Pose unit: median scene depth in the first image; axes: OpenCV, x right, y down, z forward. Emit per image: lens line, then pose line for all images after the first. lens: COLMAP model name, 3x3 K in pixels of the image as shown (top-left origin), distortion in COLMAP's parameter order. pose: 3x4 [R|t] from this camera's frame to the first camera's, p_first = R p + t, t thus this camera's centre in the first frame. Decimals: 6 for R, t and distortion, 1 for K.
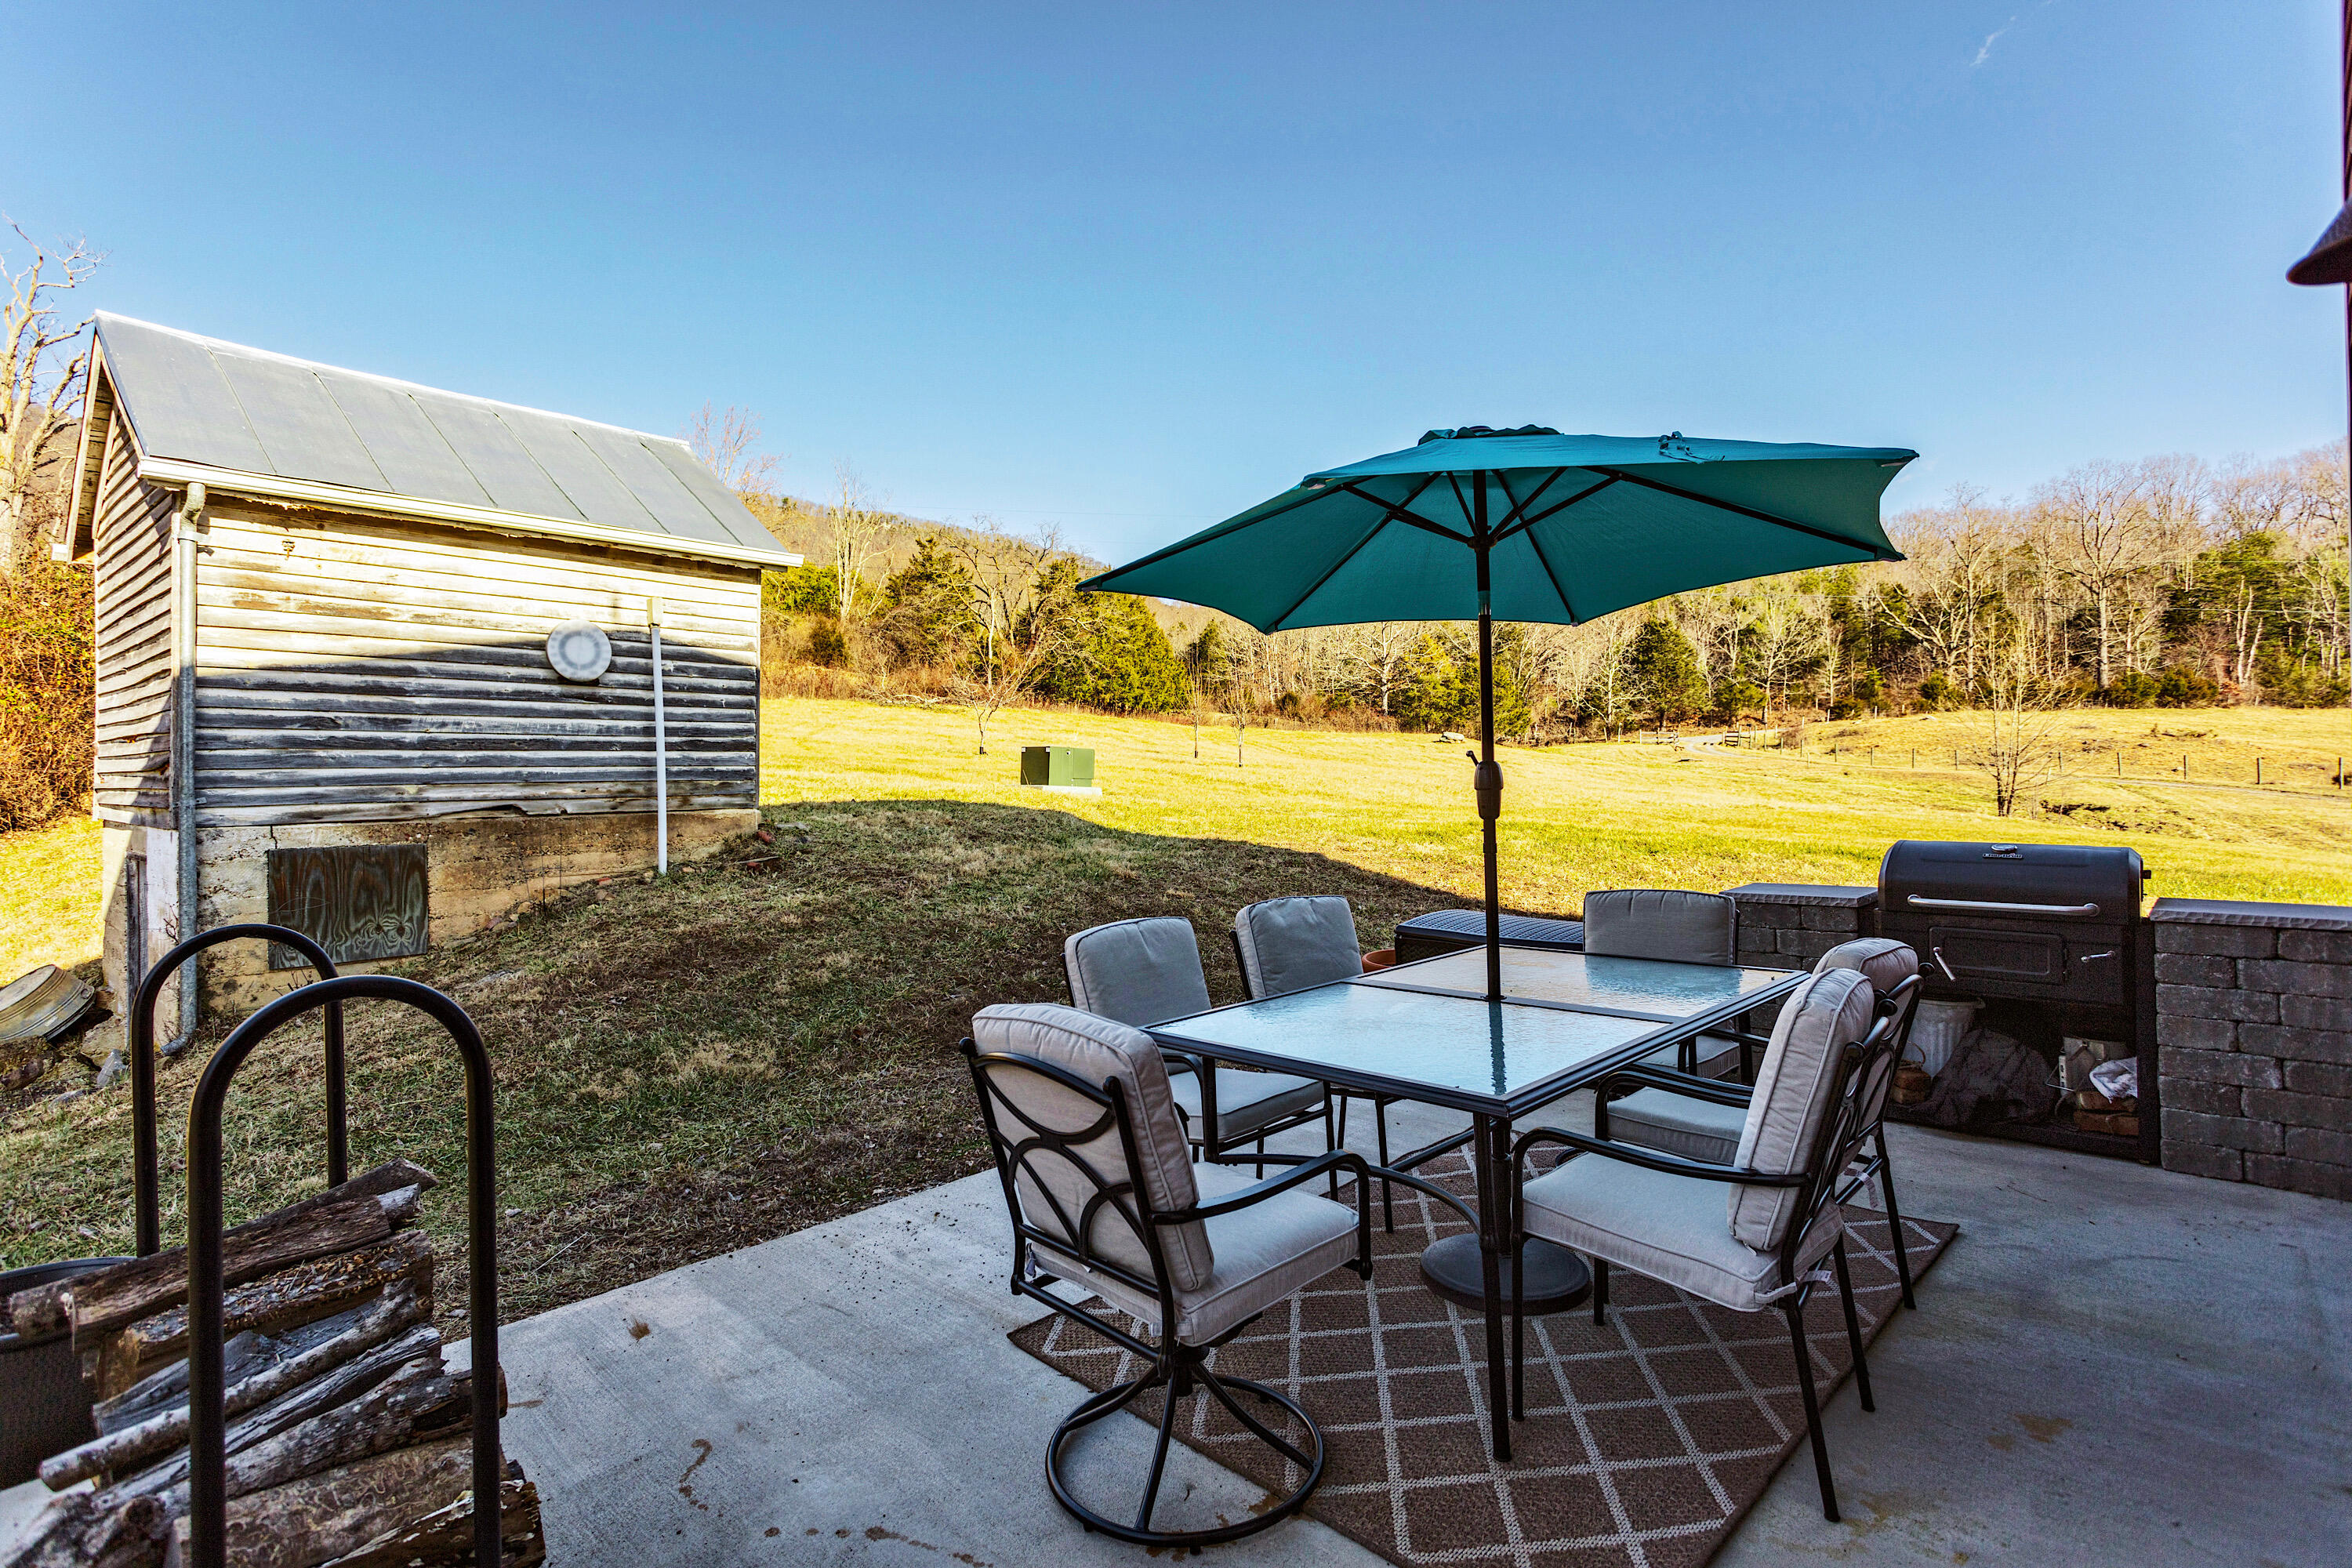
lens RADIAL K [[1132.3, 0, 1168.5], [0, 1132.3, 770.9], [0, 0, 1]] dist [0.005681, 0.000952]
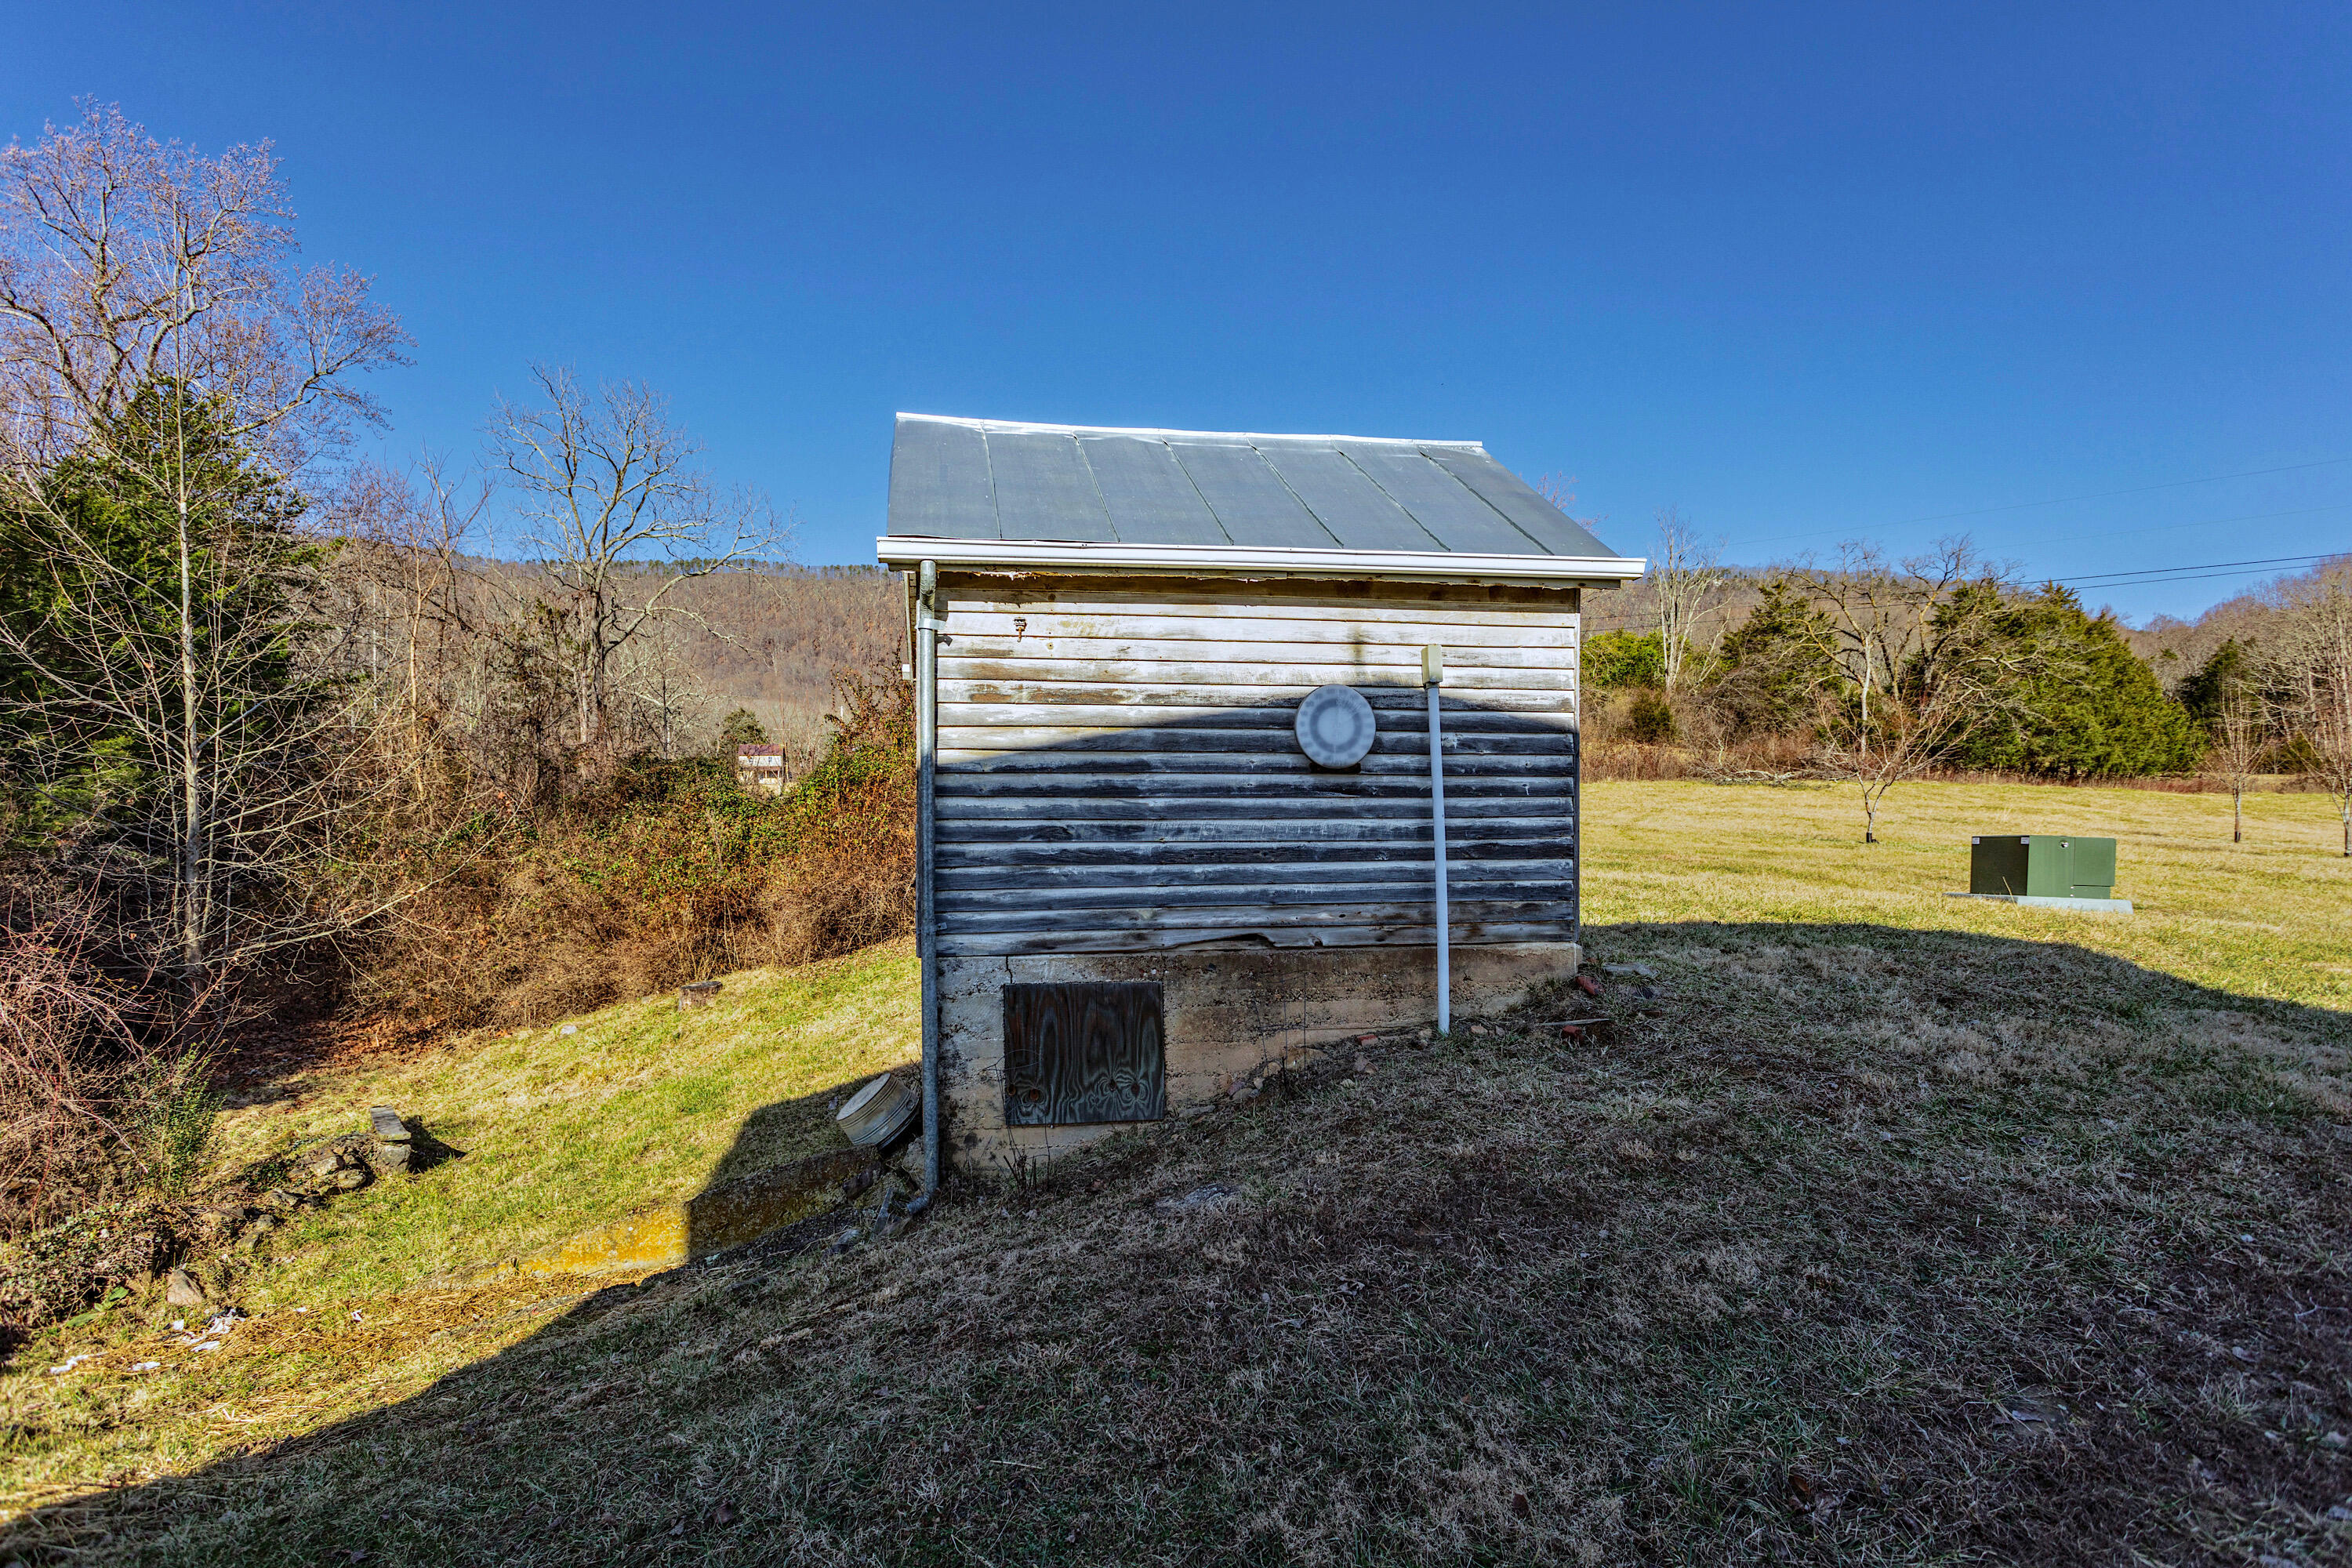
lens RADIAL K [[1154.9, 0, 1152.1], [0, 1154.9, 856.9], [0, 0, 1]] dist [0.002856, 0.000697]
pose [[0.766816, -0.004520, -0.641851, -0.123295], [0.004220, 0.999989, -0.002001, -0.019340], [0.641853, -0.001174, 0.766827, 0.333126]]
